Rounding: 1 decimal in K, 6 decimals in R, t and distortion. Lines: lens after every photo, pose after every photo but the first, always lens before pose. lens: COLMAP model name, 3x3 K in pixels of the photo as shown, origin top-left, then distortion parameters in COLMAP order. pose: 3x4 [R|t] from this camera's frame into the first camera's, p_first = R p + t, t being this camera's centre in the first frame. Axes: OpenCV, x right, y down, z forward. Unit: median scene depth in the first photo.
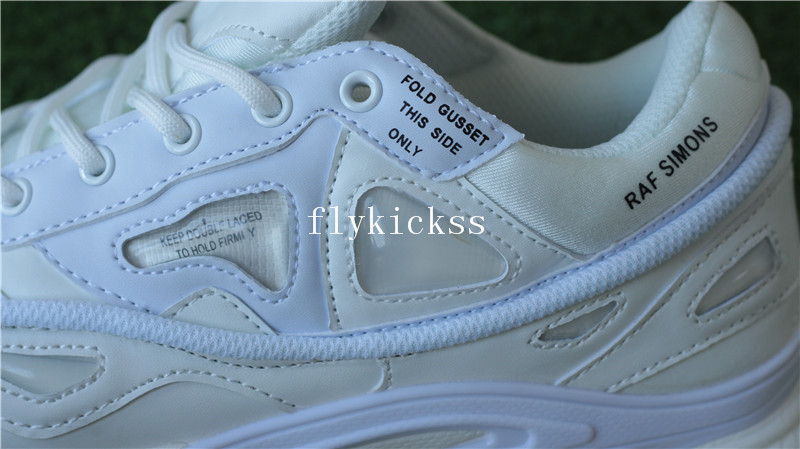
lens RADIAL K [[1983.7, 0, 400.2], [0, 1983.7, 225.2], [0, 0, 1]] dist [-0.095875, -0.051579]
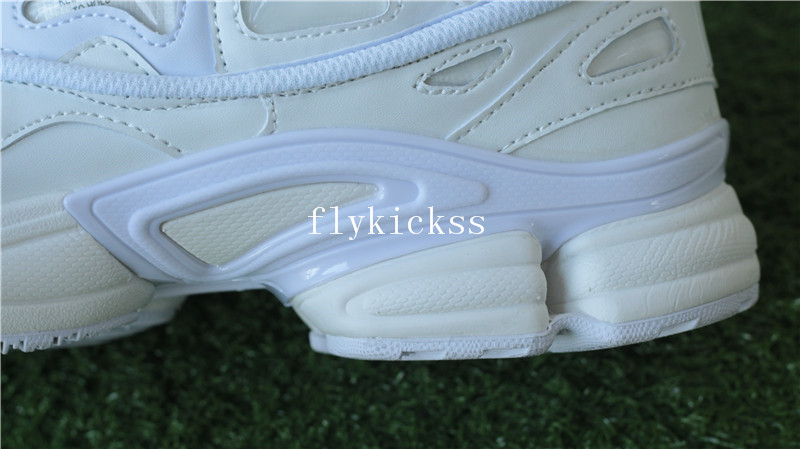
lens RADIAL K [[1983.7, 0, 400.2], [0, 1983.7, 225.2], [0, 0, 1]] dist [-0.095875, -0.051579]
pose [[0.996738, -0.017586, -0.078761, 0.136558], [-0.009643, 0.943022, -0.332592, 0.462243], [0.080122, 0.332266, 0.939776, 0.084215]]
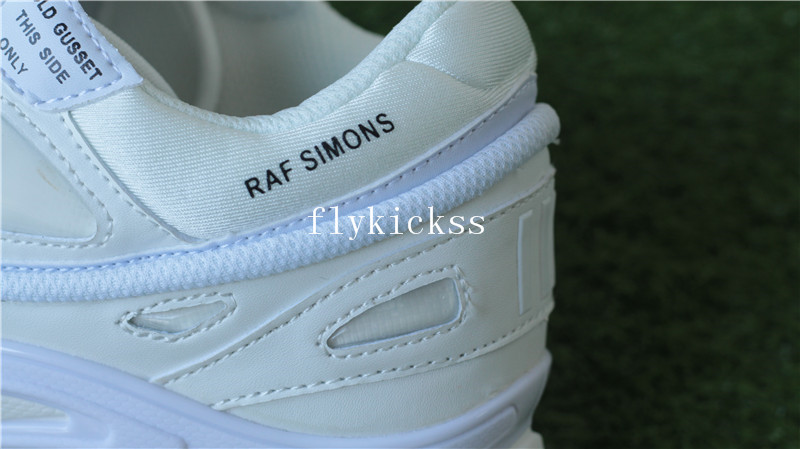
lens RADIAL K [[1997.4, 0, 400.2], [0, 1997.4, 224.0], [0, 0, 1]] dist [-0.089736, -0.243736]
pose [[0.936477, 0.243550, -0.252377, 0.387008], [-0.243187, 0.969413, 0.033134, -0.039975], [0.252728, 0.030346, 0.967061, 0.206616]]
